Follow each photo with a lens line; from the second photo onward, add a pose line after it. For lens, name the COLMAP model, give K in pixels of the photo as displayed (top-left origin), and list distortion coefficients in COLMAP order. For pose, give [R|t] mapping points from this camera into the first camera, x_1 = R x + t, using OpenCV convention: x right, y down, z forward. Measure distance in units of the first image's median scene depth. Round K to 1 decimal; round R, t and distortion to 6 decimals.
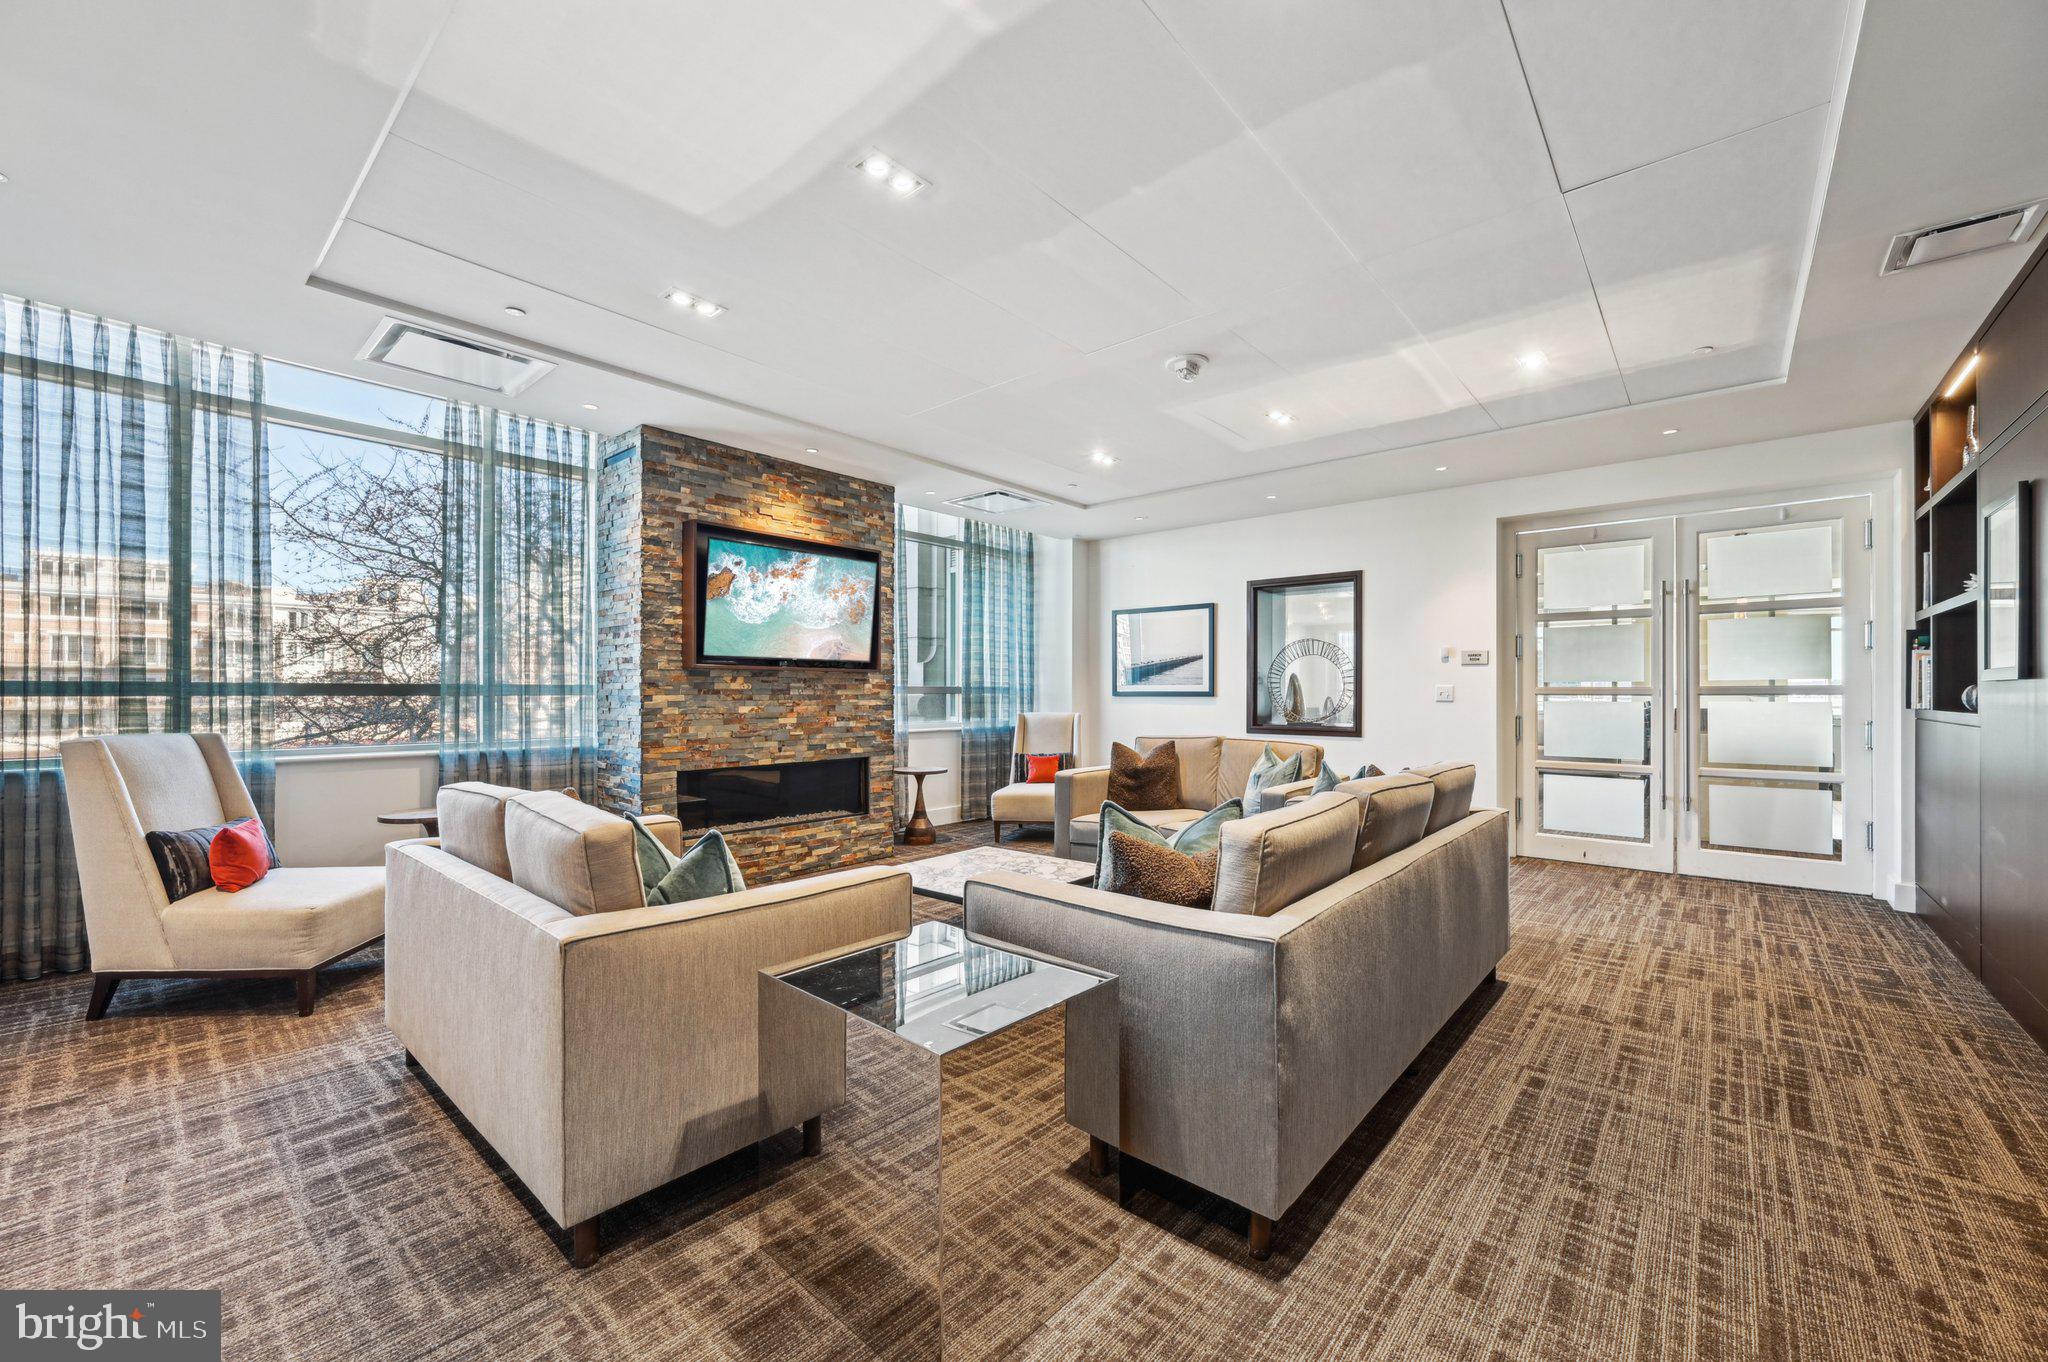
lens RADIAL K [[806.0, 0, 1037.5], [0, 806.0, 690.6], [0, 0, 1]] dist [-0.001112, -0.000305]
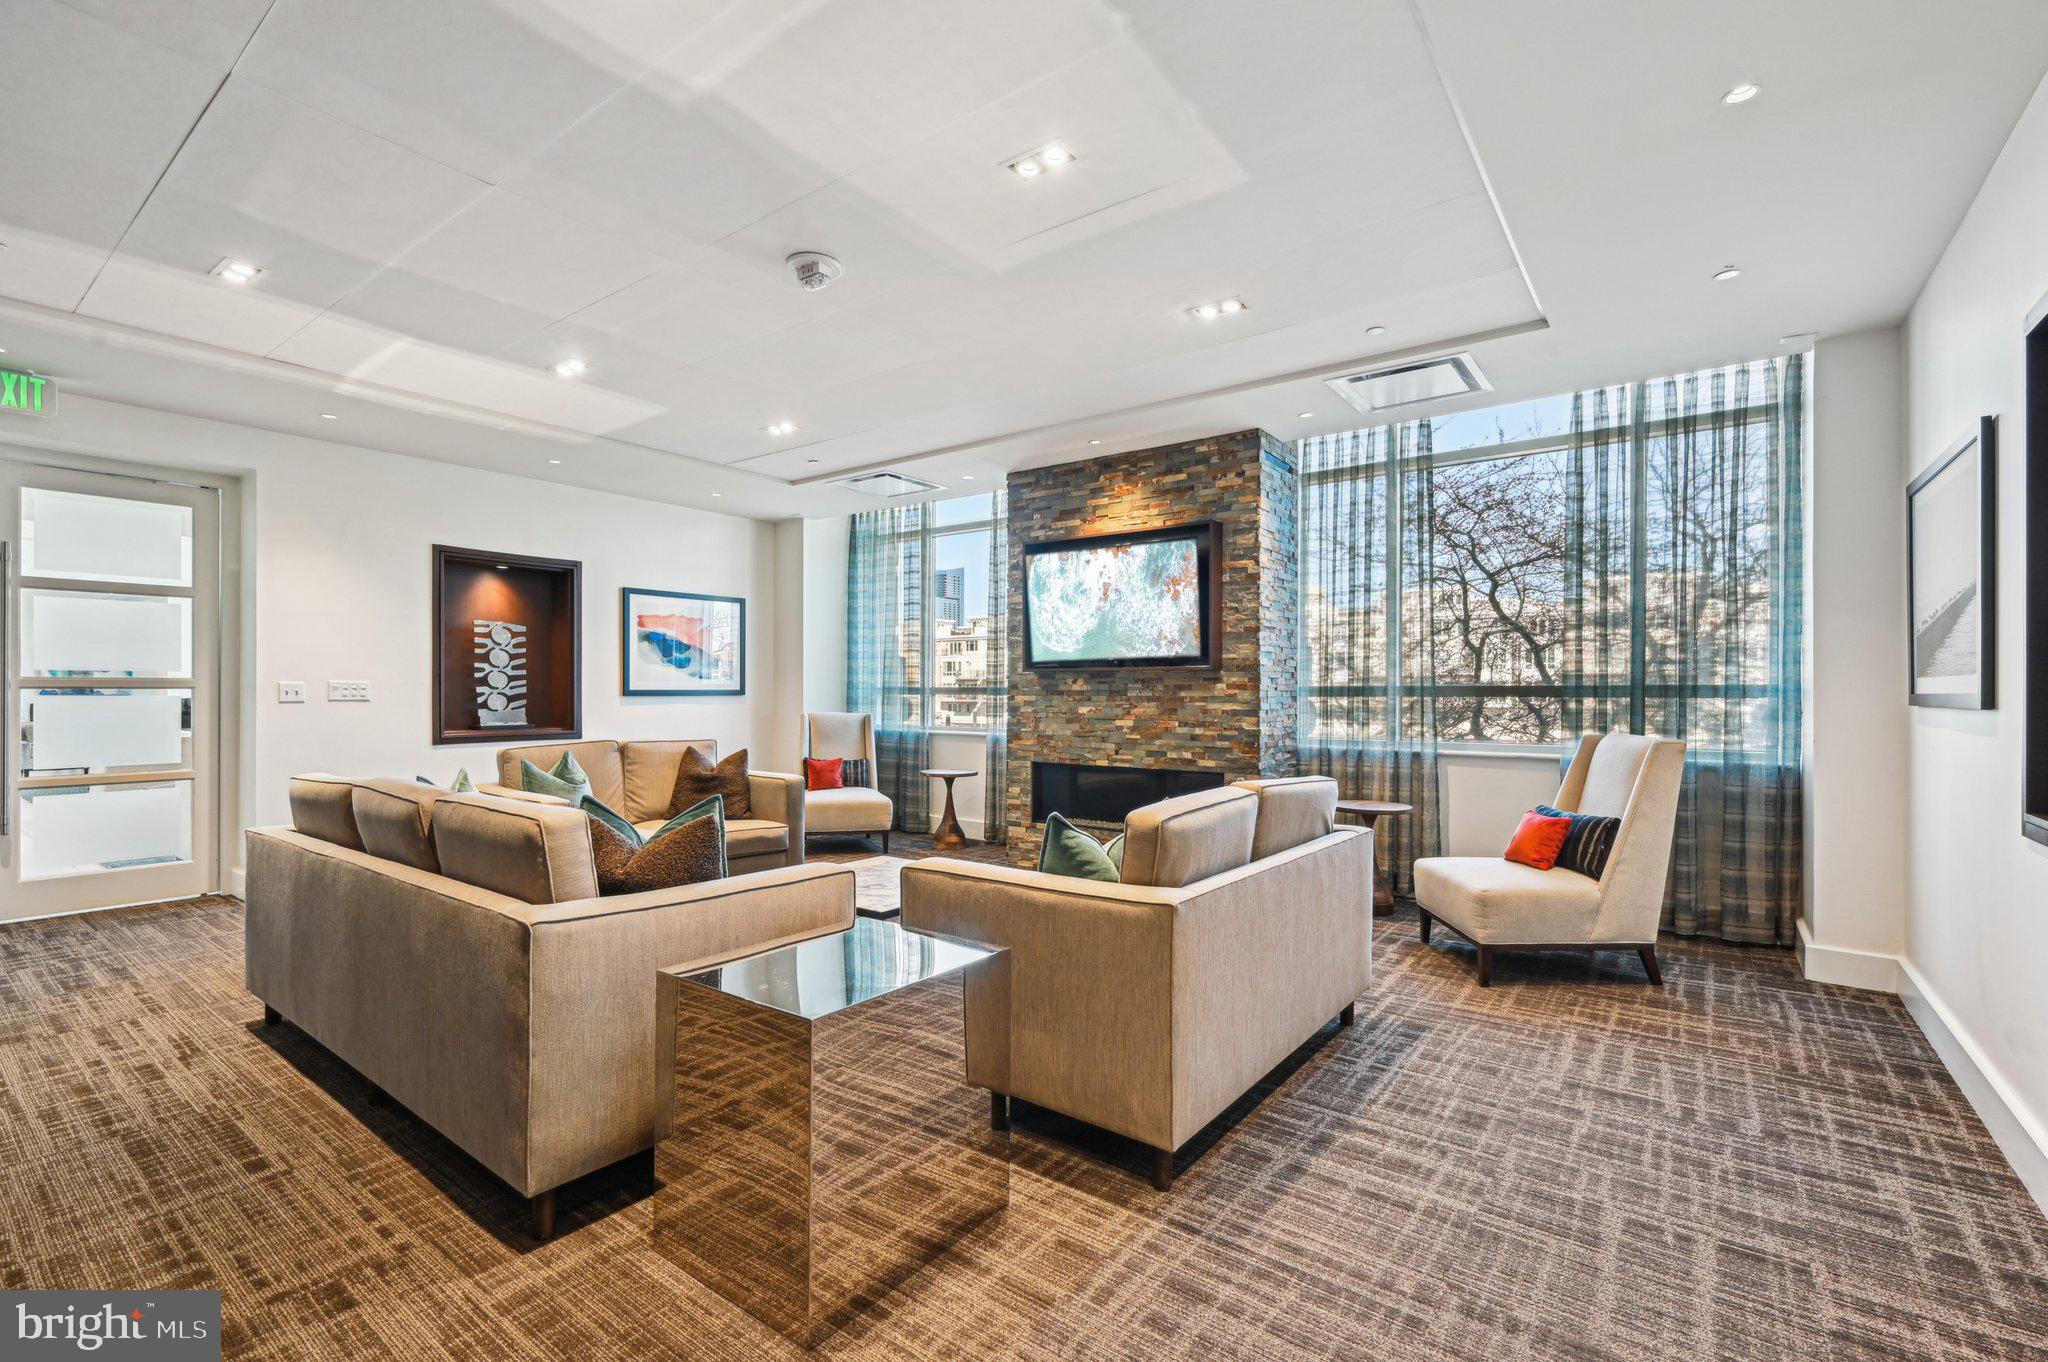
lens RADIAL K [[894.5, 0, 1030.7], [0, 894.5, 688.9], [0, 0, 1]] dist [-0.012055, 0.001378]
pose [[0.069720, -0.005273, -0.997553, 0.765235], [-0.003383, 0.999979, -0.005522, 0.002985], [0.997561, 0.003760, 0.069701, 0.837175]]
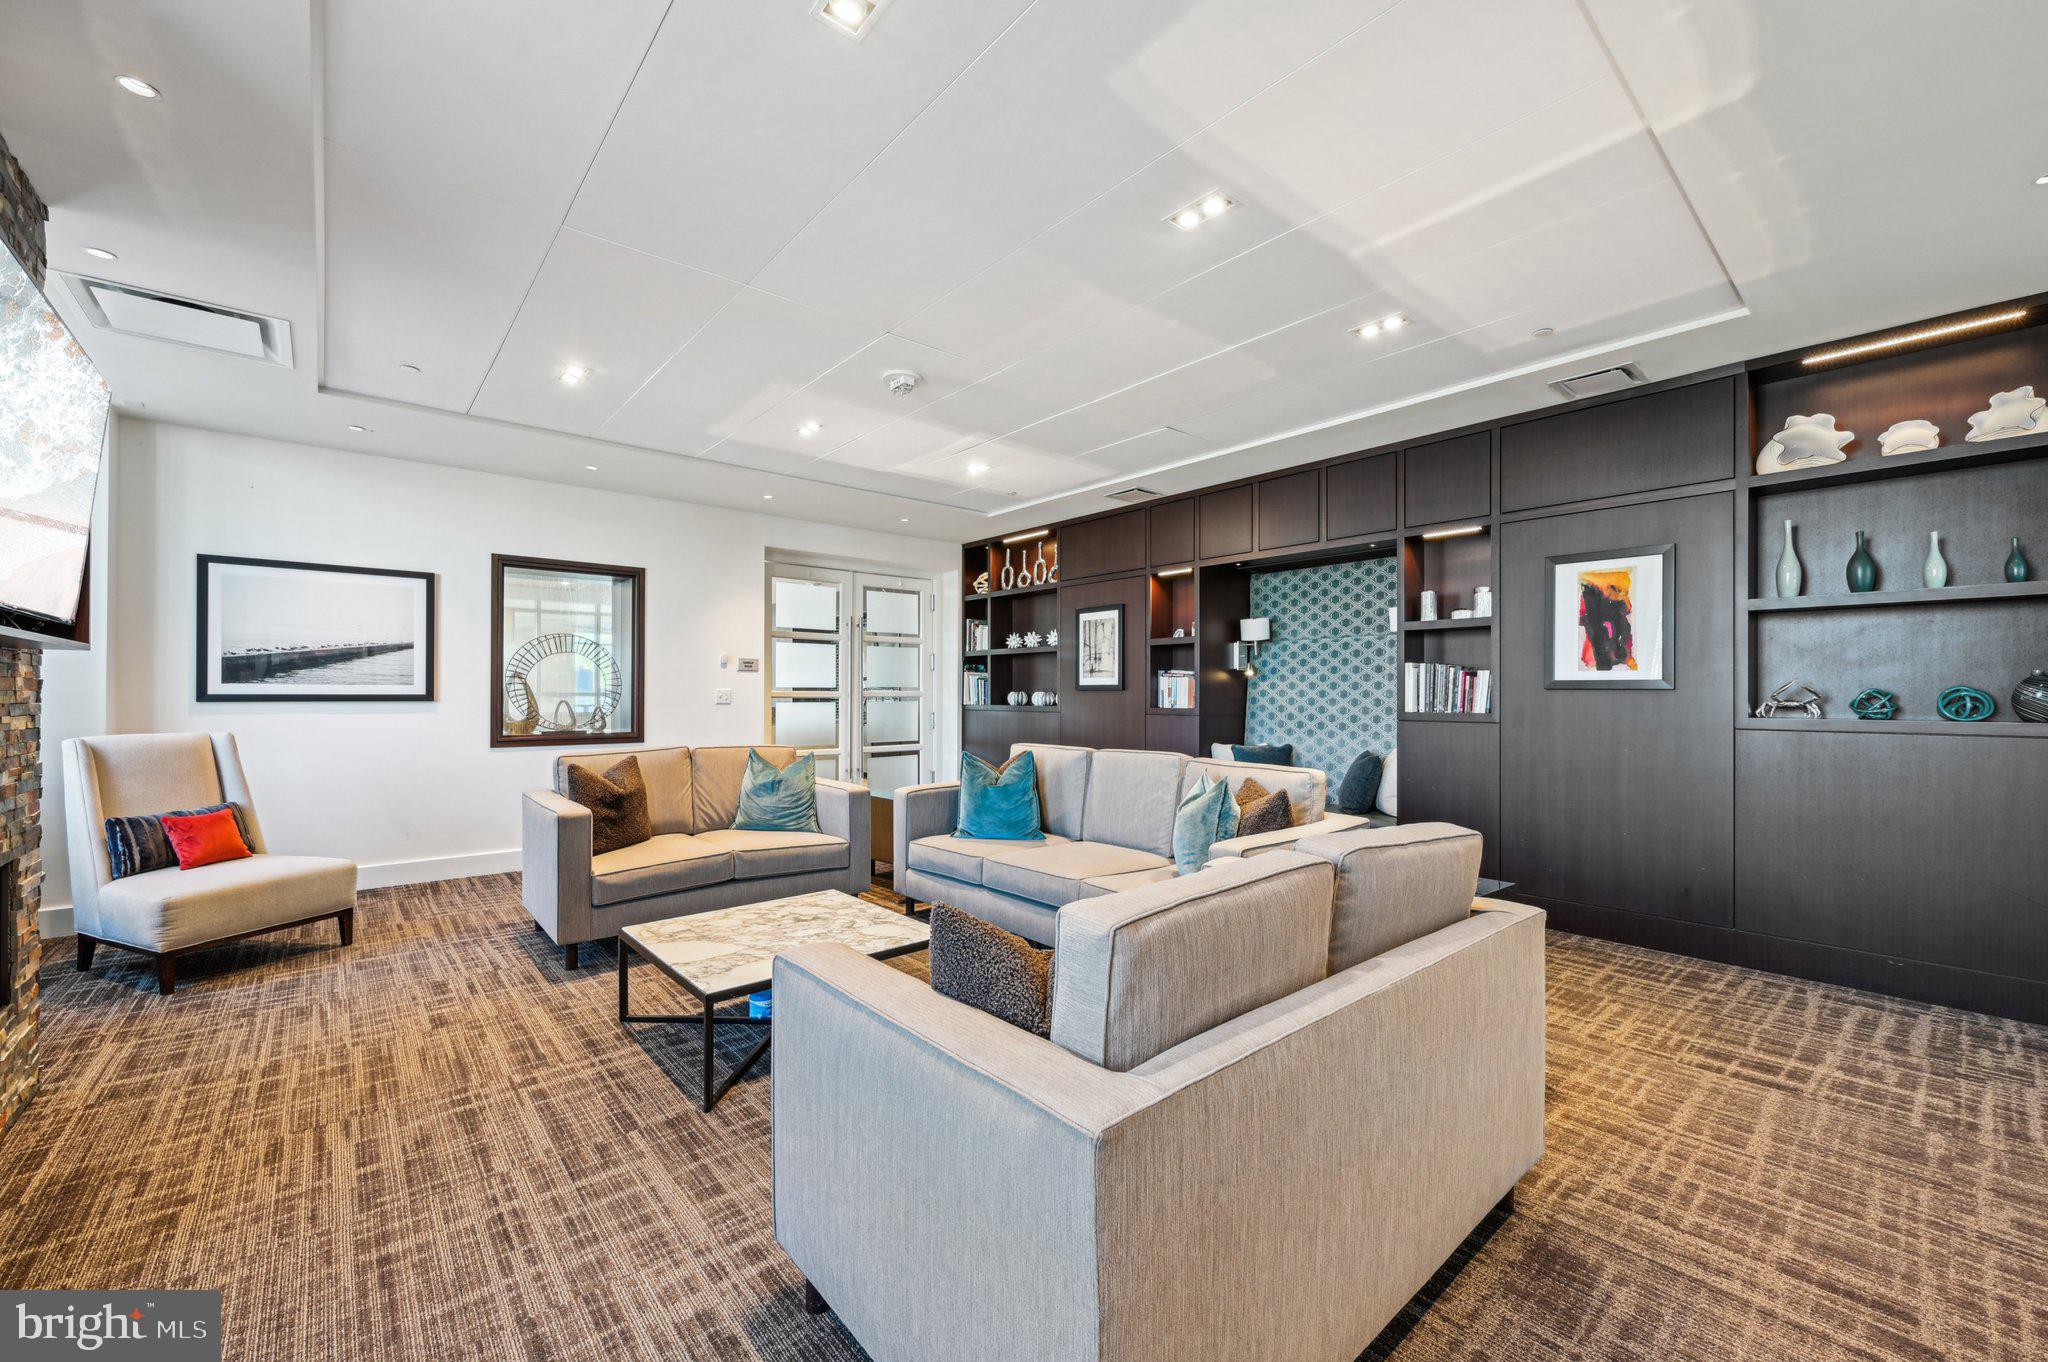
lens RADIAL K [[806.0, 0, 1034.1], [0, 806.0, 689.5], [0, 0, 1]] dist [-0.001112, -0.000305]
pose [[0.148498, 0.005649, 0.988897, -0.585276], [-0.001636, 0.999984, -0.005467, -0.000588], [-0.988911, -0.000806, 0.148505, 0.489689]]
